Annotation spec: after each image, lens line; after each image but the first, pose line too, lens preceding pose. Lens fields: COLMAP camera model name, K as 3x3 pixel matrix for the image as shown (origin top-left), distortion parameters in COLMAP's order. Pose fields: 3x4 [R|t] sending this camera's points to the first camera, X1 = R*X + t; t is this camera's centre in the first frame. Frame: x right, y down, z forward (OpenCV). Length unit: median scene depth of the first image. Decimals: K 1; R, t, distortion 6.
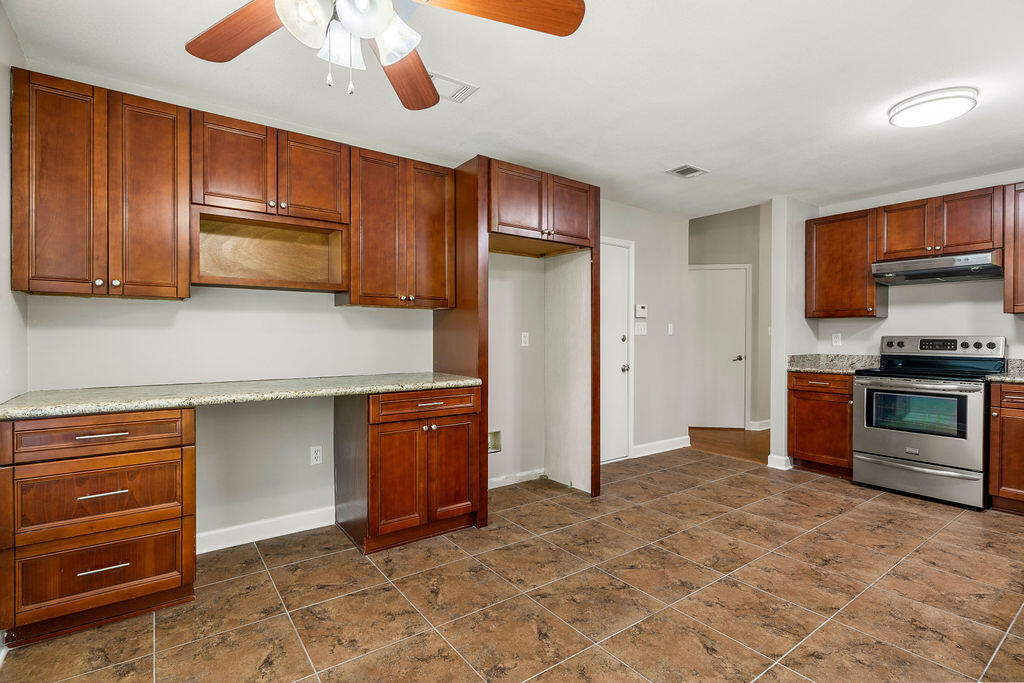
lens RADIAL K [[490.5, 0, 510.9], [0, 490.5, 341.5], [0, 0, 1]] dist [0.003265, -0.001082]
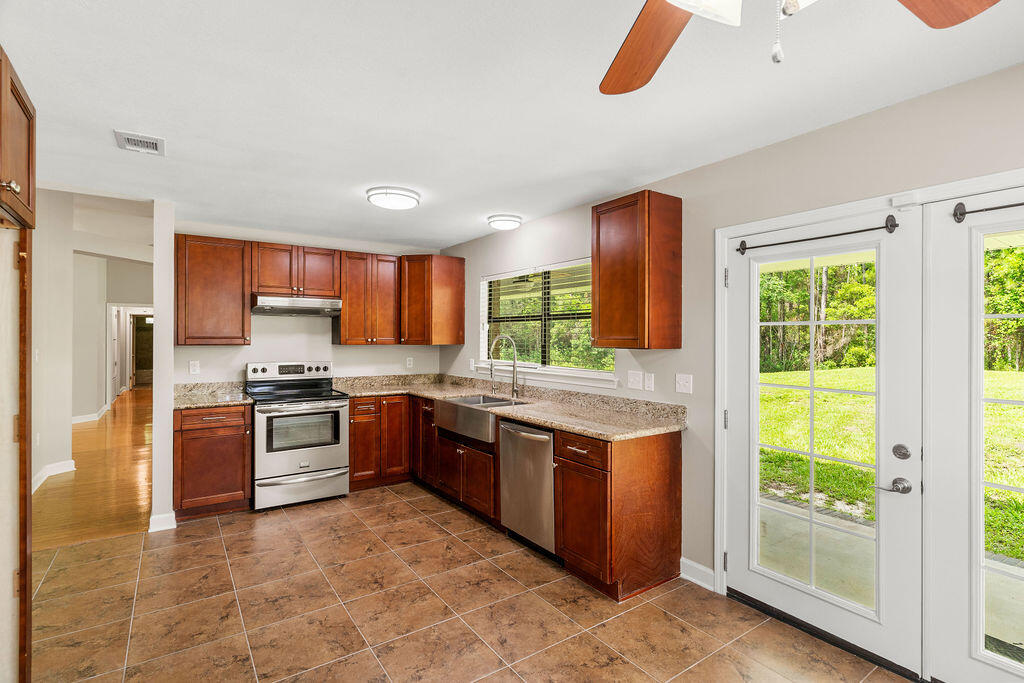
lens RADIAL K [[490.5, 0, 514.5], [0, 490.5, 336.9], [0, 0, 1]] dist [0.003265, -0.001082]
pose [[0.023610, 0.001827, 0.999720, -0.410003], [0.006852, 0.999975, -0.001989, -0.090448], [-0.999698, 0.006897, 0.023597, 0.596503]]
